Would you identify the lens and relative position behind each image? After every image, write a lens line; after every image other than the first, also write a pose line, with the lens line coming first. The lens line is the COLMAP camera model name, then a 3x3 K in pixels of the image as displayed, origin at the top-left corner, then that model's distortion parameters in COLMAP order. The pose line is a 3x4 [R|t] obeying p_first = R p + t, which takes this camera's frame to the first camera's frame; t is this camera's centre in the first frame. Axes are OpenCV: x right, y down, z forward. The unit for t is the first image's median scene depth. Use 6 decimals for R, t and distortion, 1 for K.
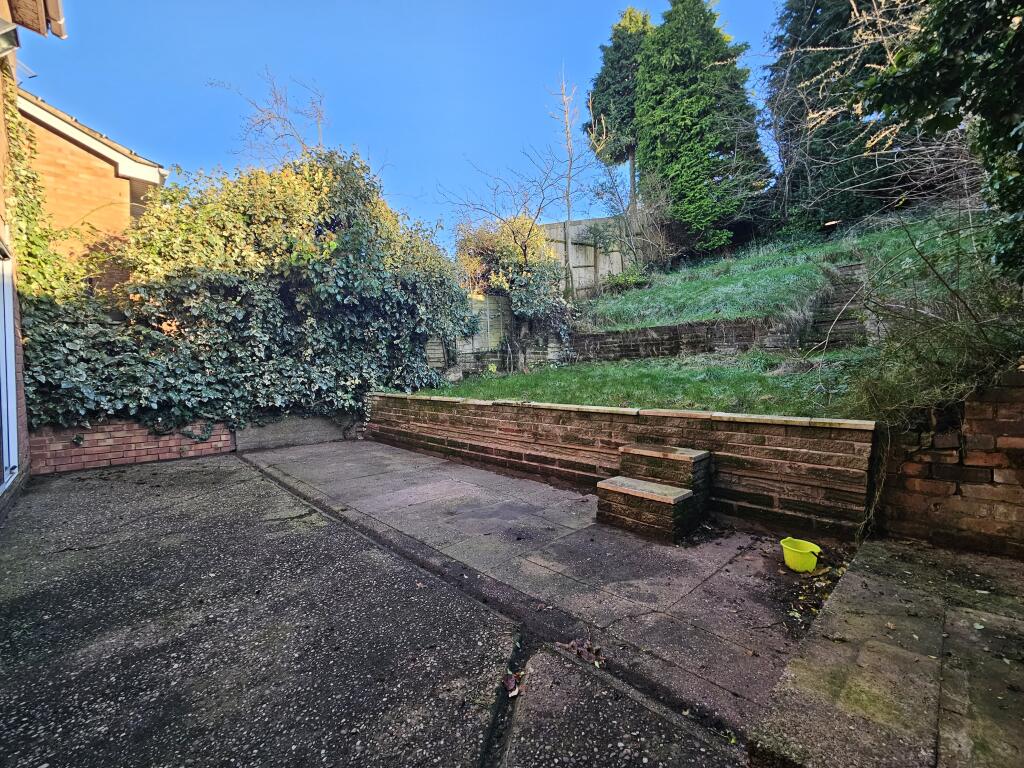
lens RADIAL K [[424.4, 0, 508.4], [0, 424.4, 380.2], [0, 0, 1]] dist [-0.000603, 0.000224]
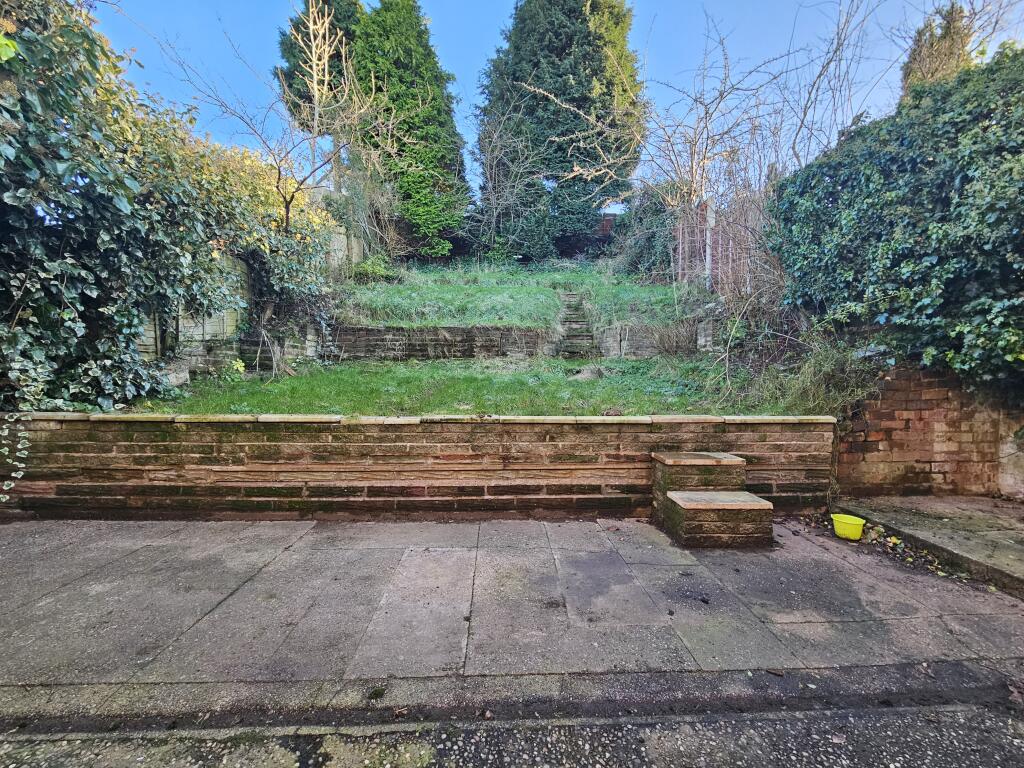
lens RADIAL K [[424.4, 0, 512.4], [0, 424.4, 380.6], [0, 0, 1]] dist [-0.000603, 0.000224]
pose [[0.667871, 0.001019, 0.744277, -0.532703], [-0.000487, 0.999999, -0.000932, -0.010491], [-0.744277, 0.000260, 0.667871, 0.526422]]
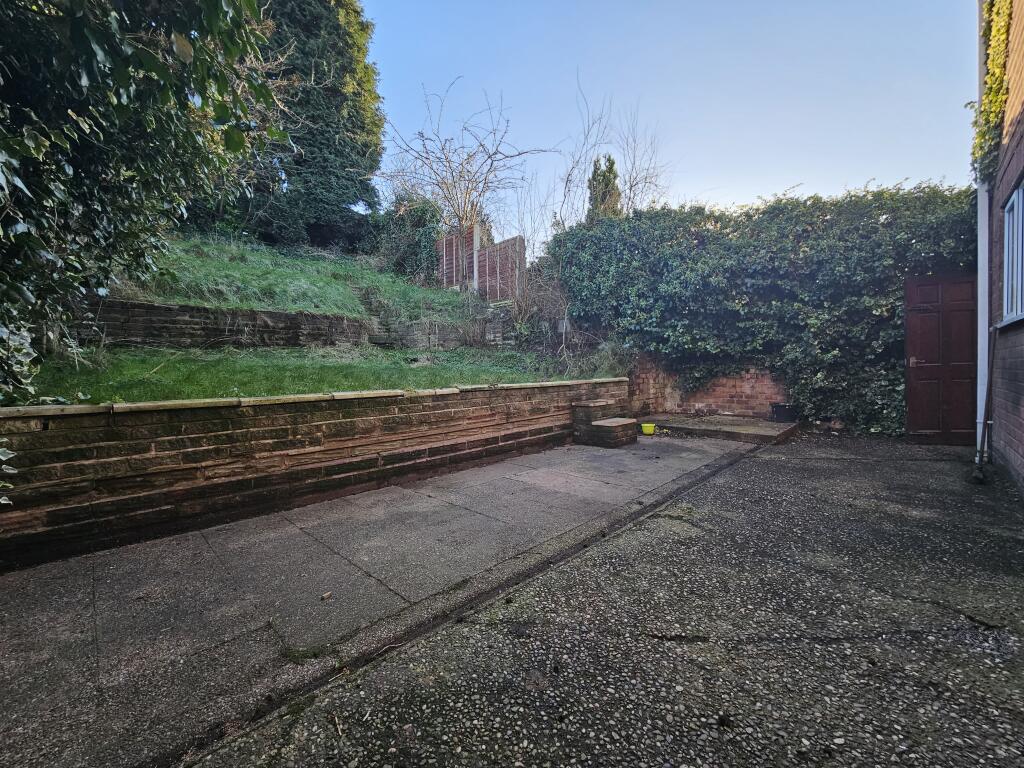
lens RADIAL K [[424.4, 0, 515.7], [0, 424.4, 380.7], [0, 0, 1]] dist [-0.000603, 0.000224]
pose [[-0.040851, -0.017552, 0.999011, -1.066486], [0.034395, 0.999228, 0.018963, 0.027720], [-0.998573, 0.035136, -0.040216, 1.105457]]
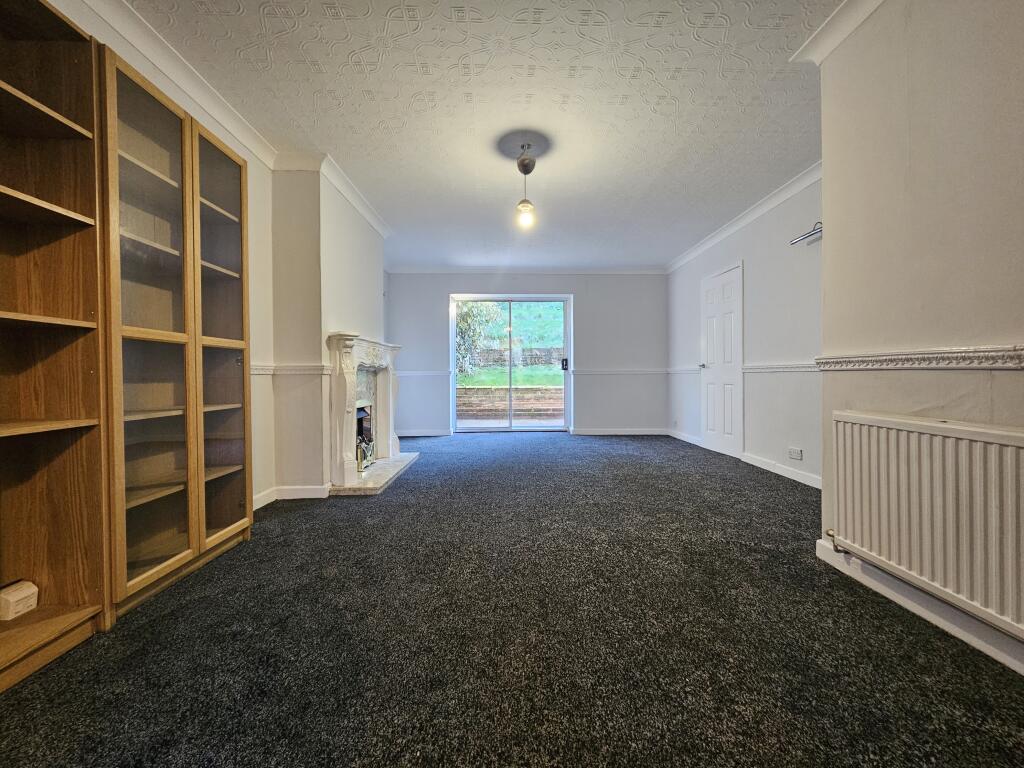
lens RADIAL K [[424.4, 0, 514.7], [0, 424.4, 380.0], [0, 0, 1]] dist [-0.000603, 0.000224]
pose [[0.667909, -0.007343, 0.744207, -2.130369], [0.014185, 0.999895, -0.002865, 0.025887], [-0.744108, 0.012470, 0.667943, -0.245132]]
